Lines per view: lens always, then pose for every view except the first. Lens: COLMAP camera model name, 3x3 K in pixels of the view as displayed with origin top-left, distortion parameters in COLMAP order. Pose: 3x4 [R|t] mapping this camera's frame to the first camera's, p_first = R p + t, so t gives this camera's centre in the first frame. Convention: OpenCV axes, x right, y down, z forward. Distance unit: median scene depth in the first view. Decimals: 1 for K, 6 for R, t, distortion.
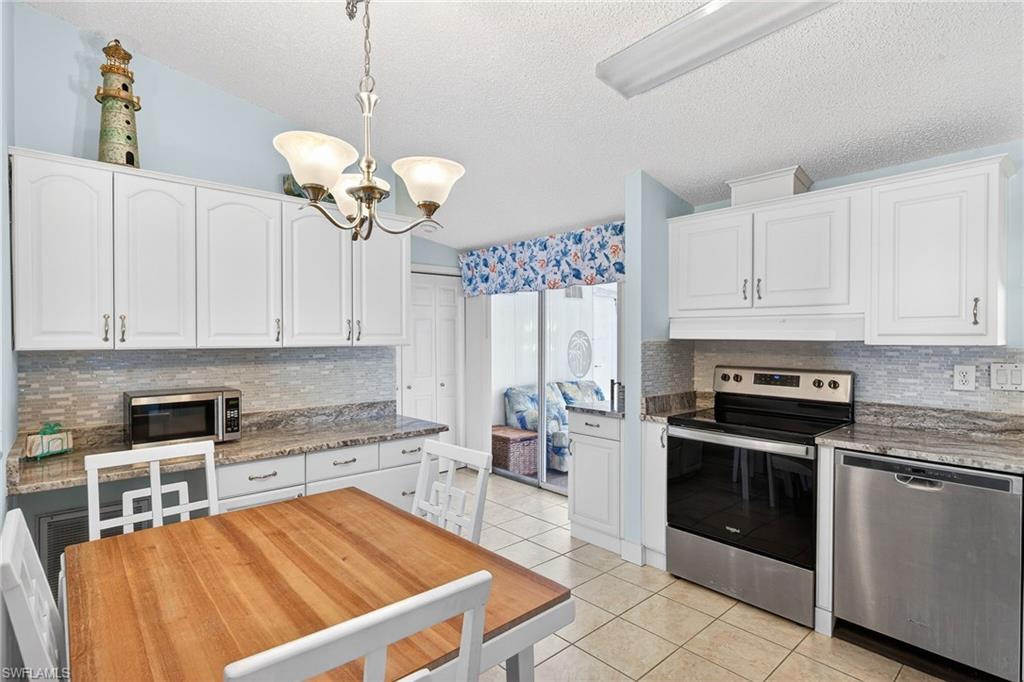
lens RADIAL K [[508.8, 0, 512.0], [0, 508.8, 341.0], [0, 0, 1]] dist [0.014442, 0.000213]
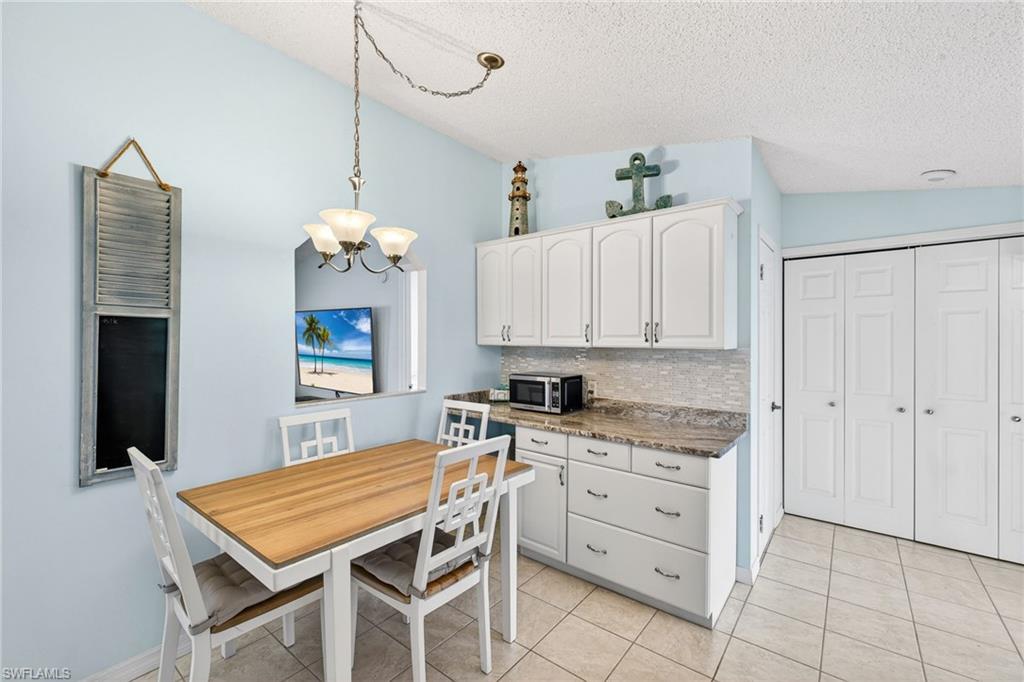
lens RADIAL K [[428.1, 0, 507.0], [0, 428.1, 334.6], [0, 0, 1]] dist [0.006057, 0.000182]
pose [[0.162724, -0.005067, -0.986659, 0.551062], [-0.010126, 0.999926, -0.006806, -0.008777], [0.986620, 0.011098, 0.162660, 0.652096]]
